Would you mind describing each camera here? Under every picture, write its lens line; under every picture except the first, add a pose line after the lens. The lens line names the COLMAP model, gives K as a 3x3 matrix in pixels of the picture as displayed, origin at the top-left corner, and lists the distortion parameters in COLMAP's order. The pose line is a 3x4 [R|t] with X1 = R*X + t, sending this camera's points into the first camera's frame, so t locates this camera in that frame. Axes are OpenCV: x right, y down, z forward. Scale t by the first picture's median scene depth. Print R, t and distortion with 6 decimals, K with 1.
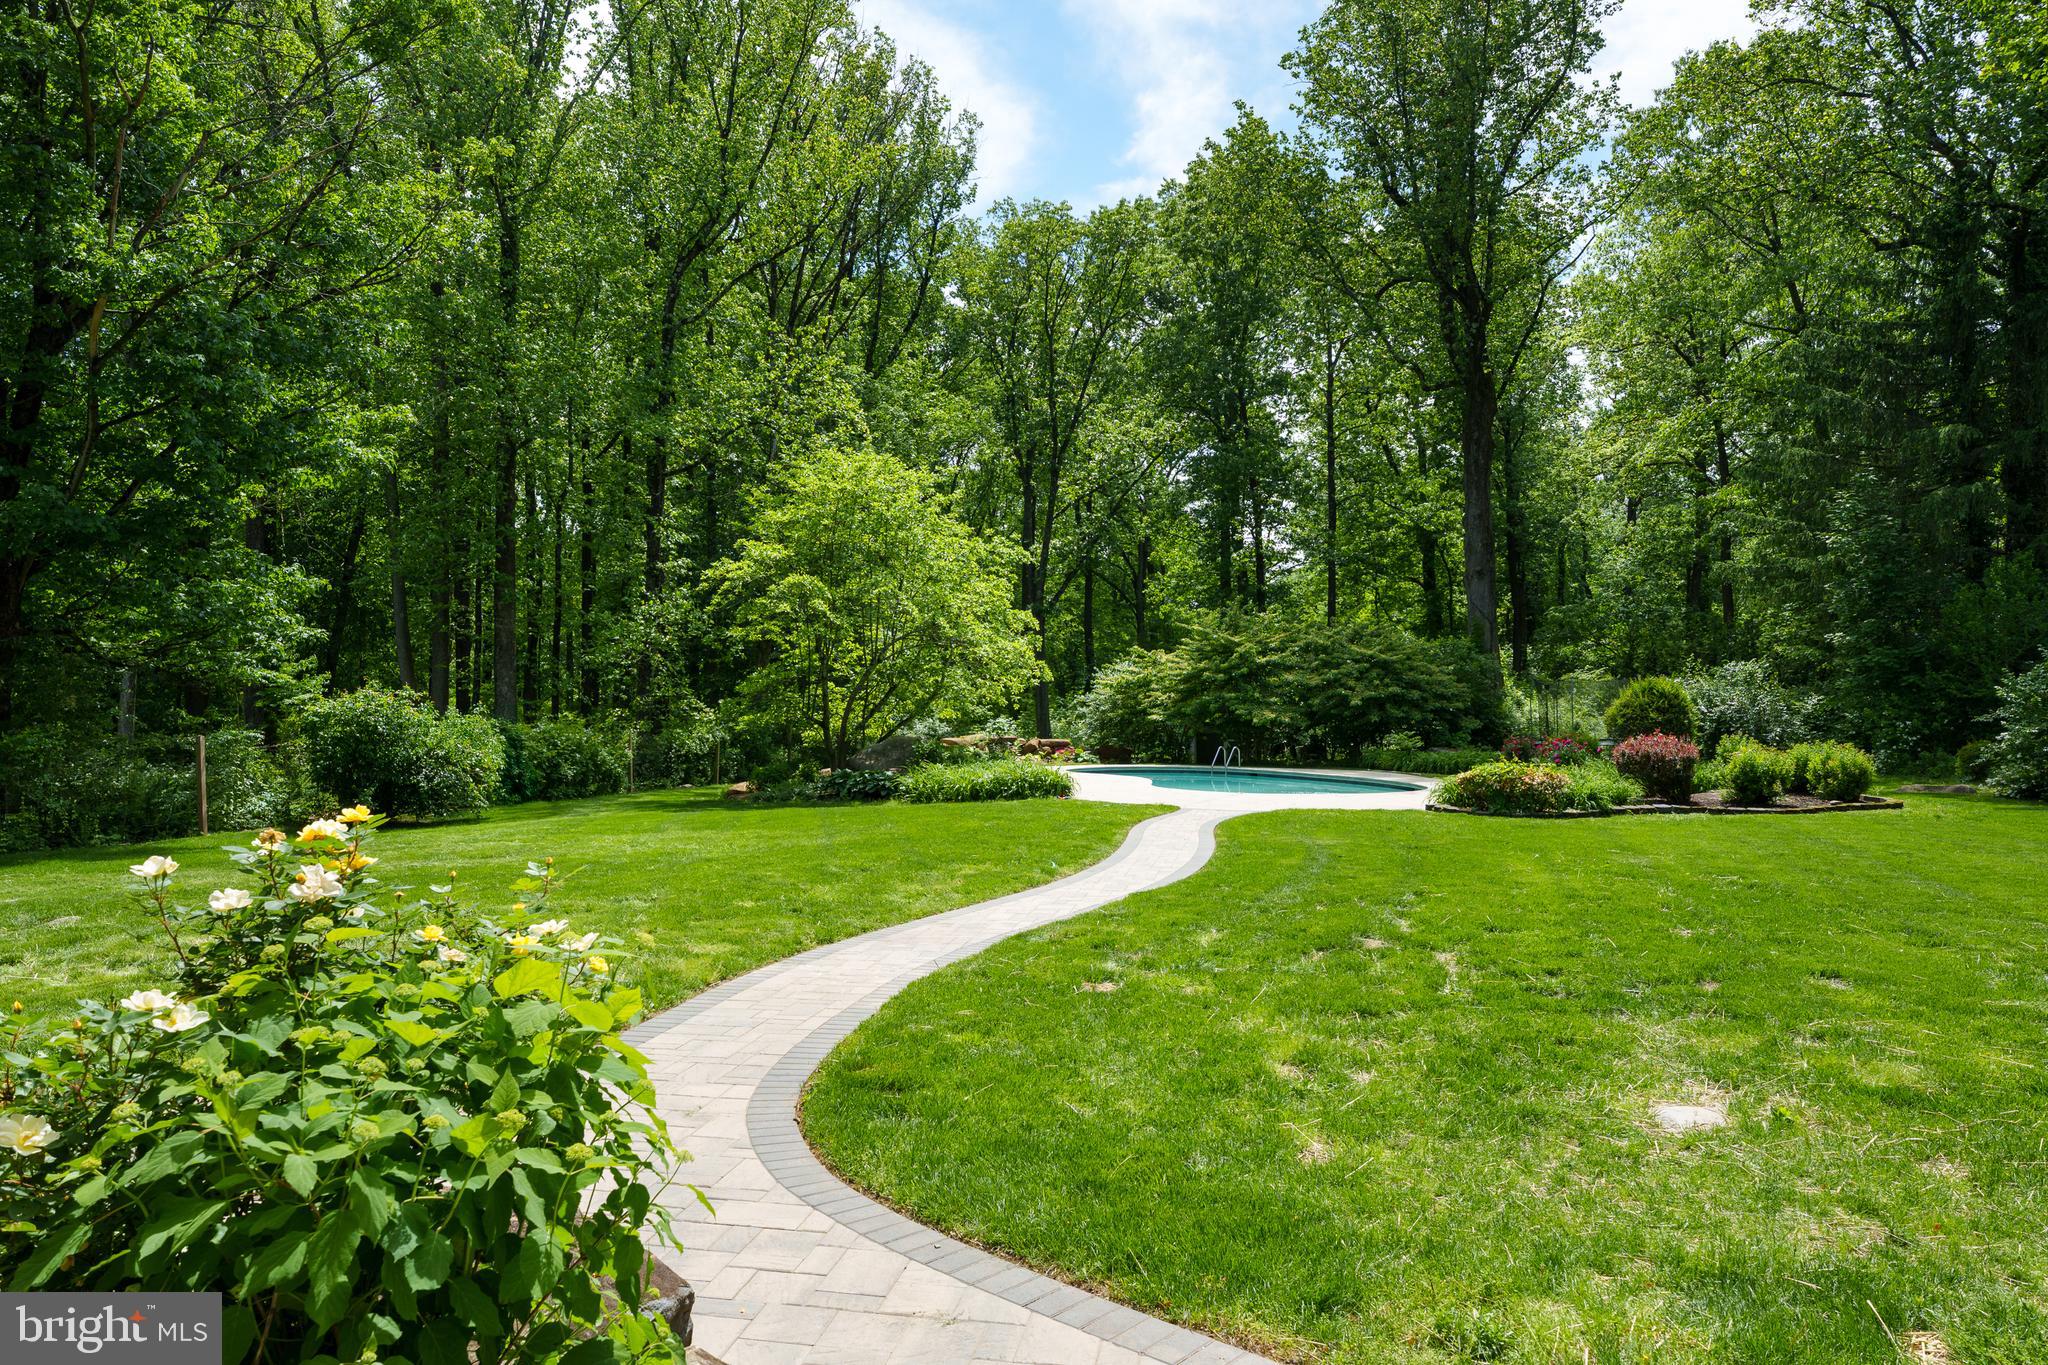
lens RADIAL K [[1402.8, 0, 1008.5], [0, 1402.8, 688.6], [0, 0, 1]] dist [0.009758, 0.003243]
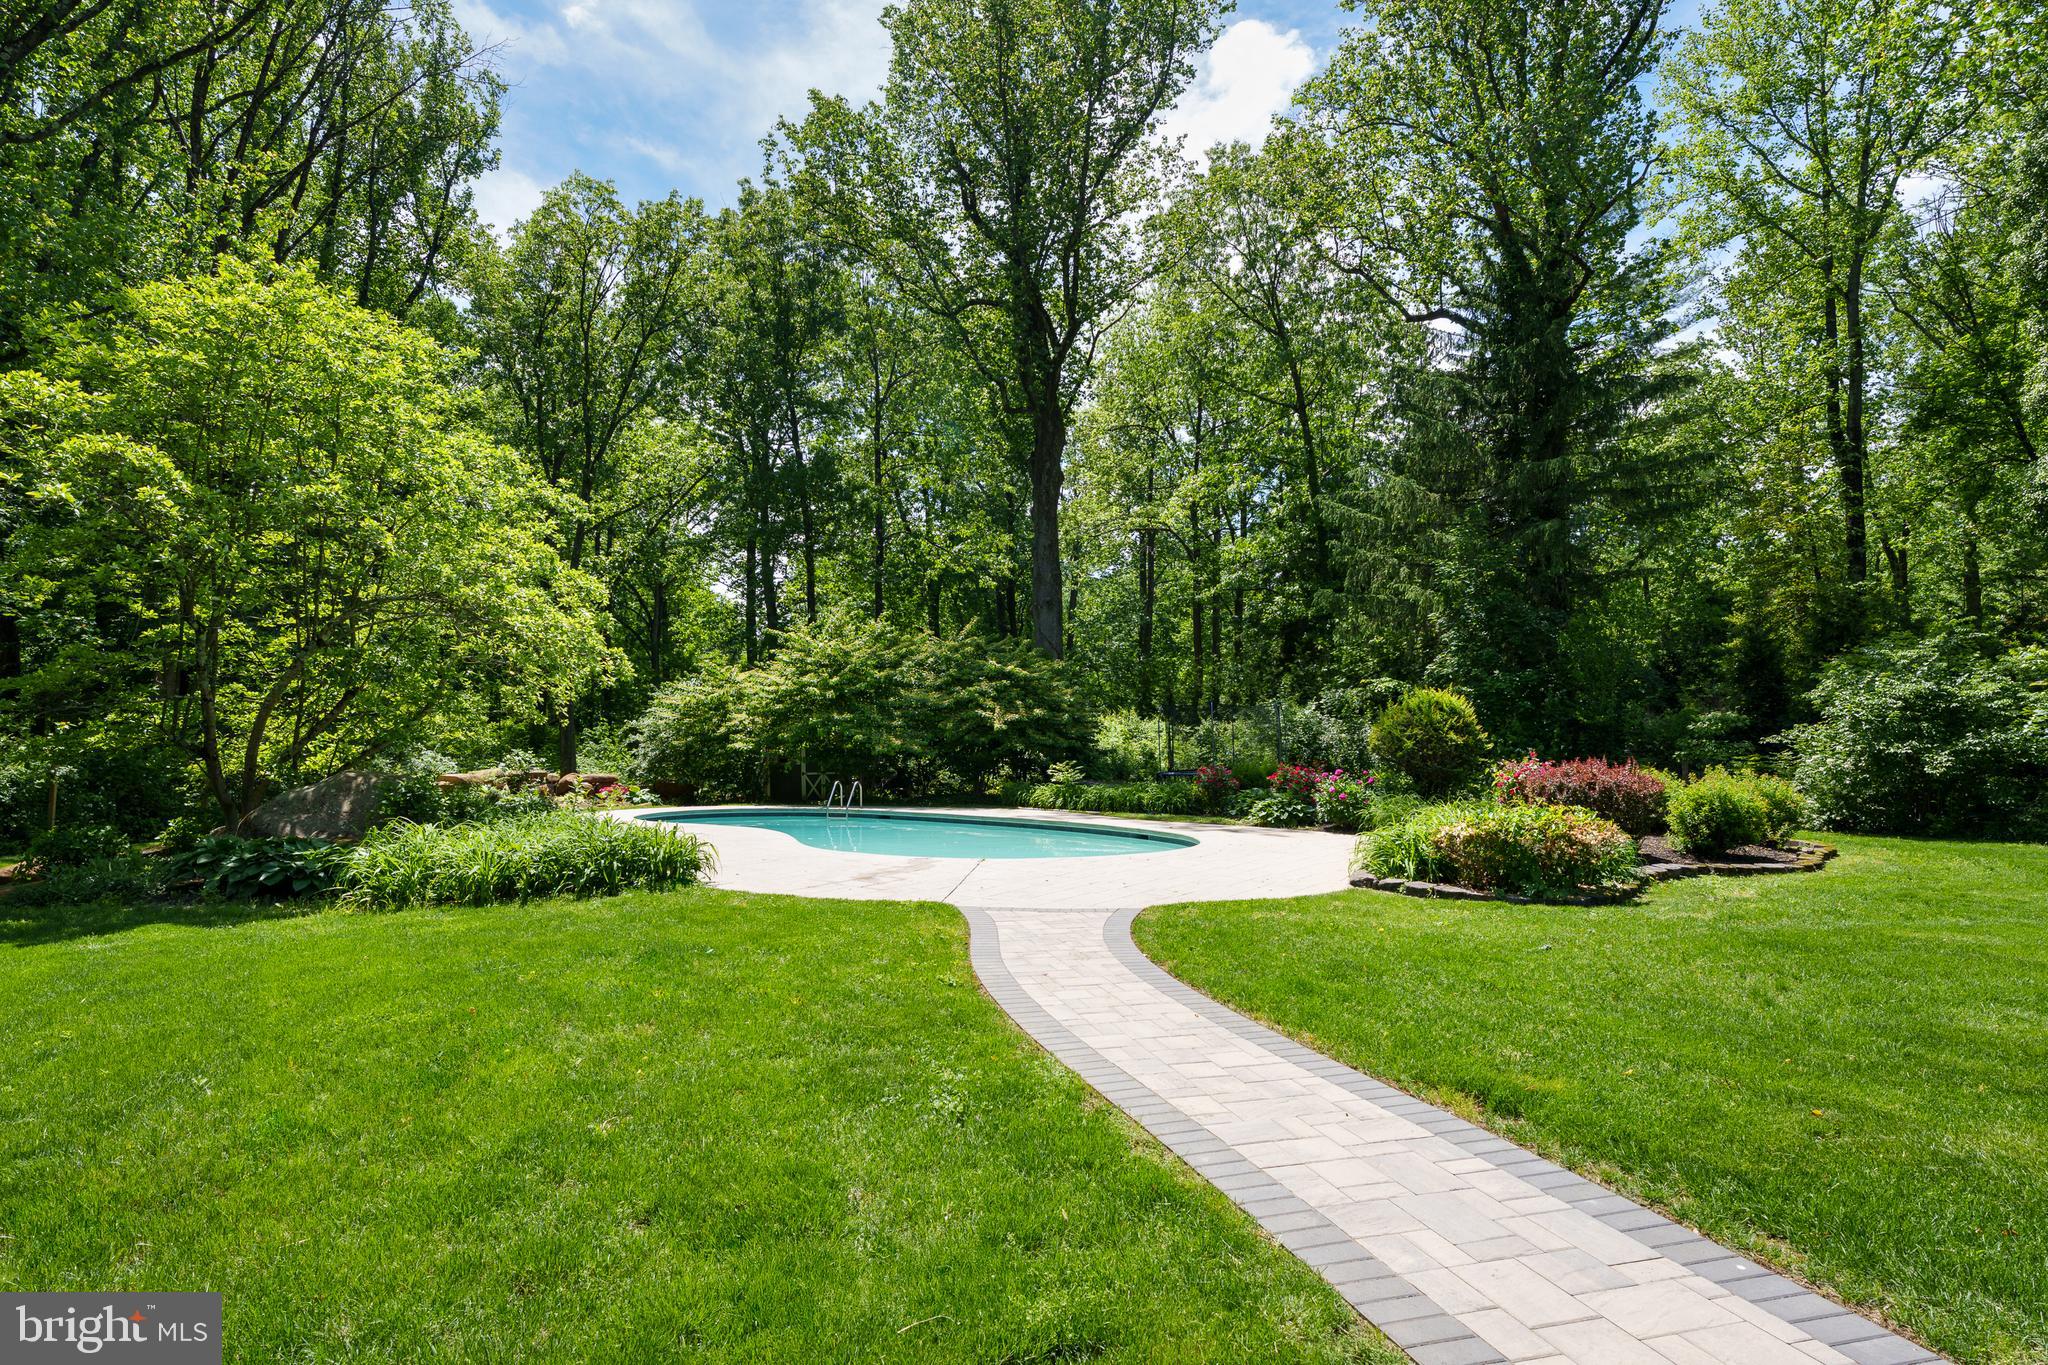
lens RADIAL K [[1152.1, 0, 1025.8], [0, 1152.1, 697.7], [0, 0, 1]] dist [-0.001276, -0.000893]
pose [[0.913681, 0.018909, 0.405992, -0.013833], [-0.006961, 0.999499, -0.030886, 0.012985], [-0.406373, 0.025394, 0.913354, 0.350655]]
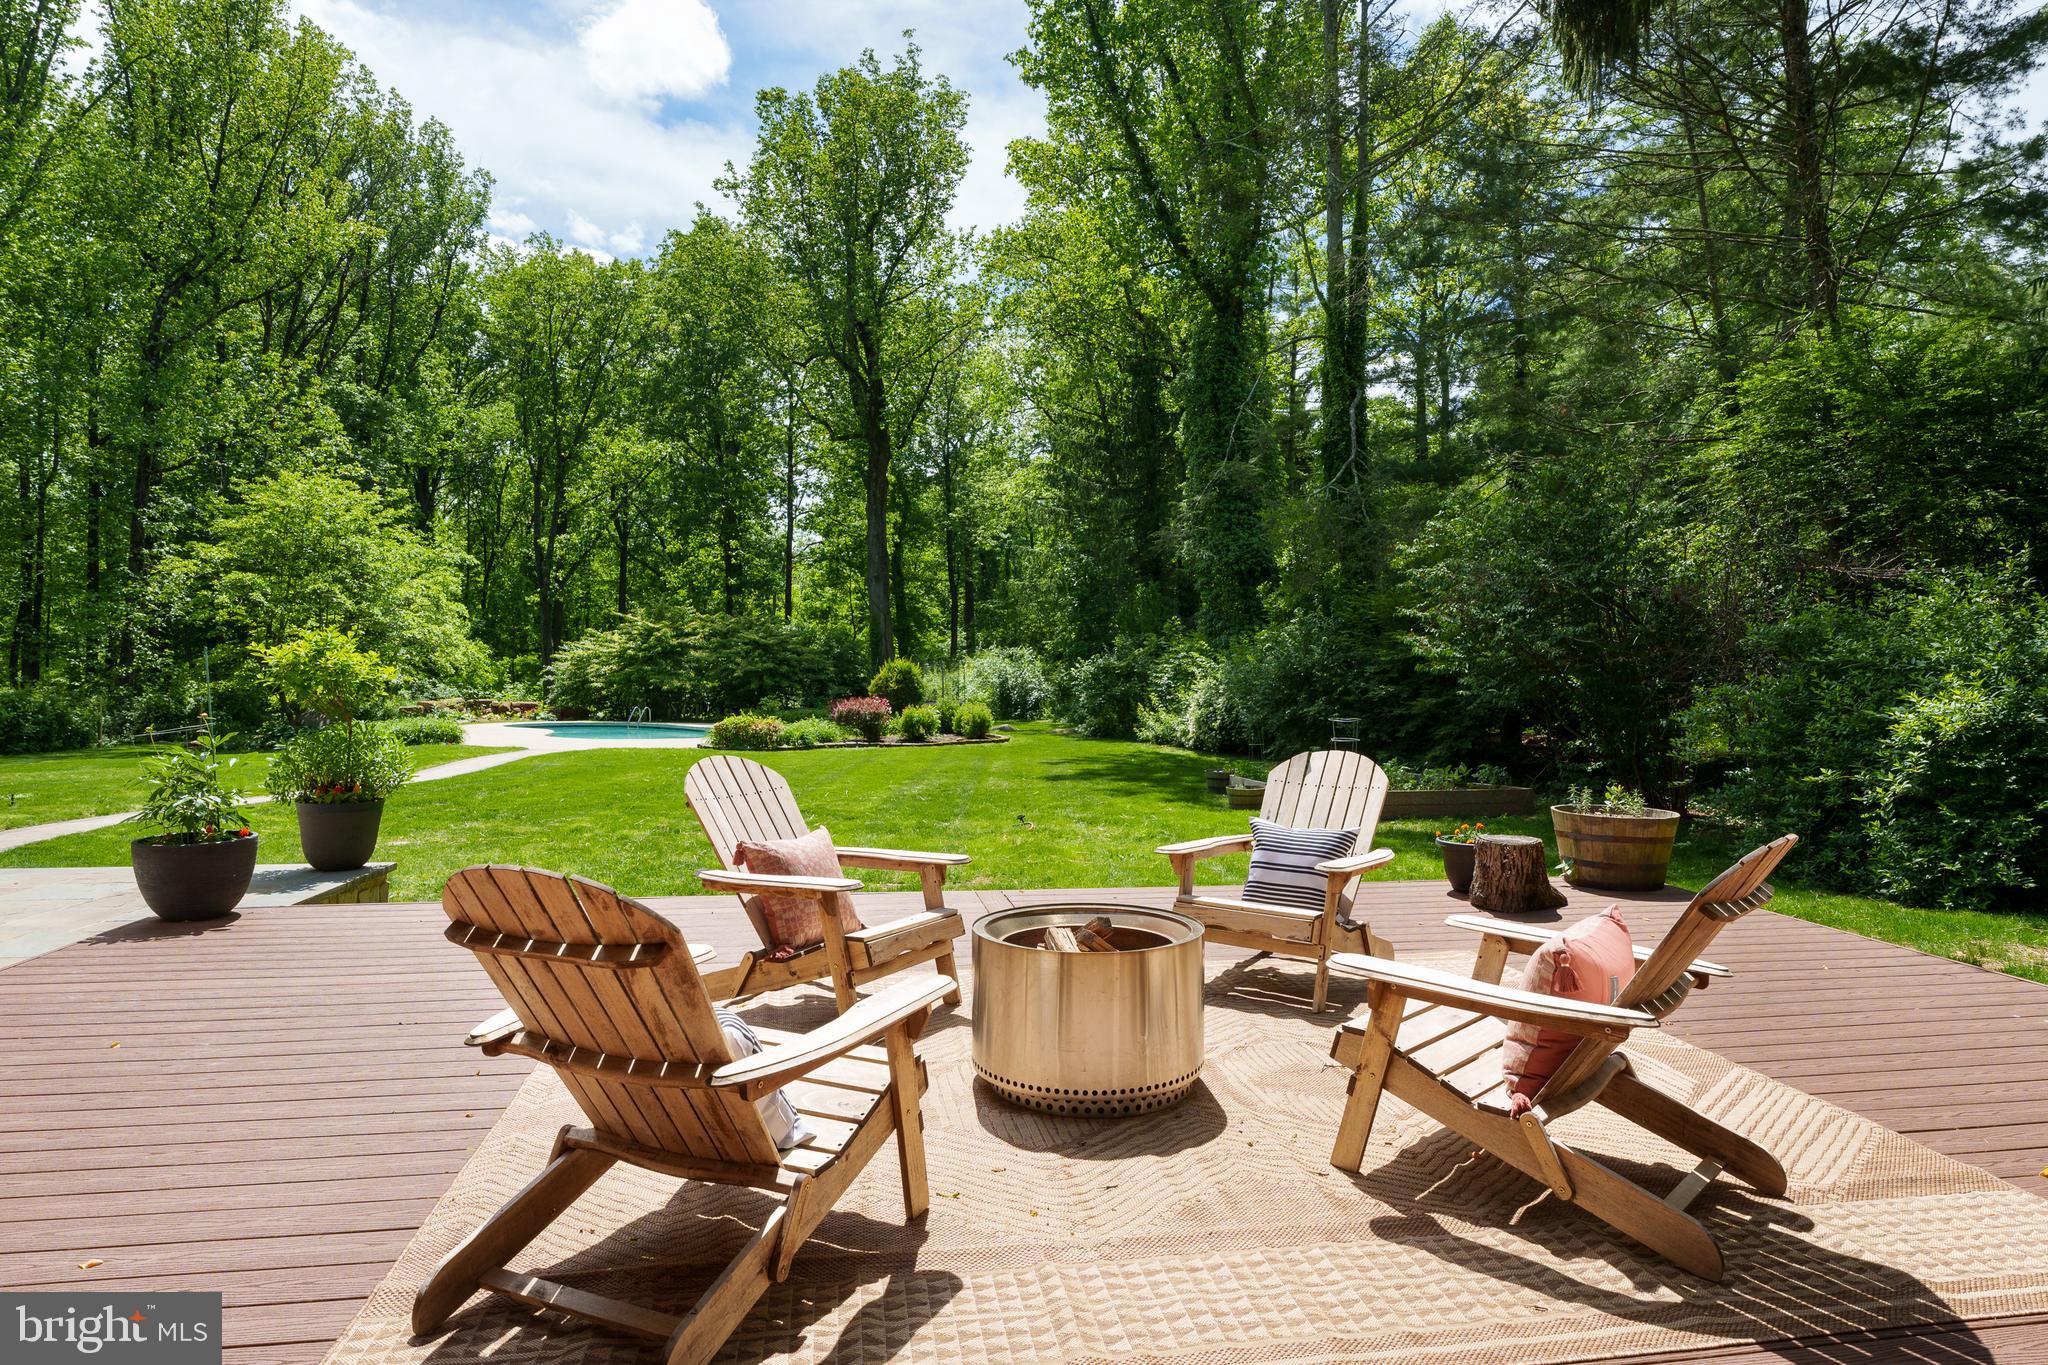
lens RADIAL K [[1206.4, 0, 1030.7], [0, 1206.4, 671.1], [0, 0, 1]] dist [-0.017237, -0.000753]
pose [[0.938761, 0.008198, 0.344472, 0.103570], [-0.012052, 0.999886, 0.009050, -0.006983], [-0.344359, -0.012647, 0.938753, -0.185593]]
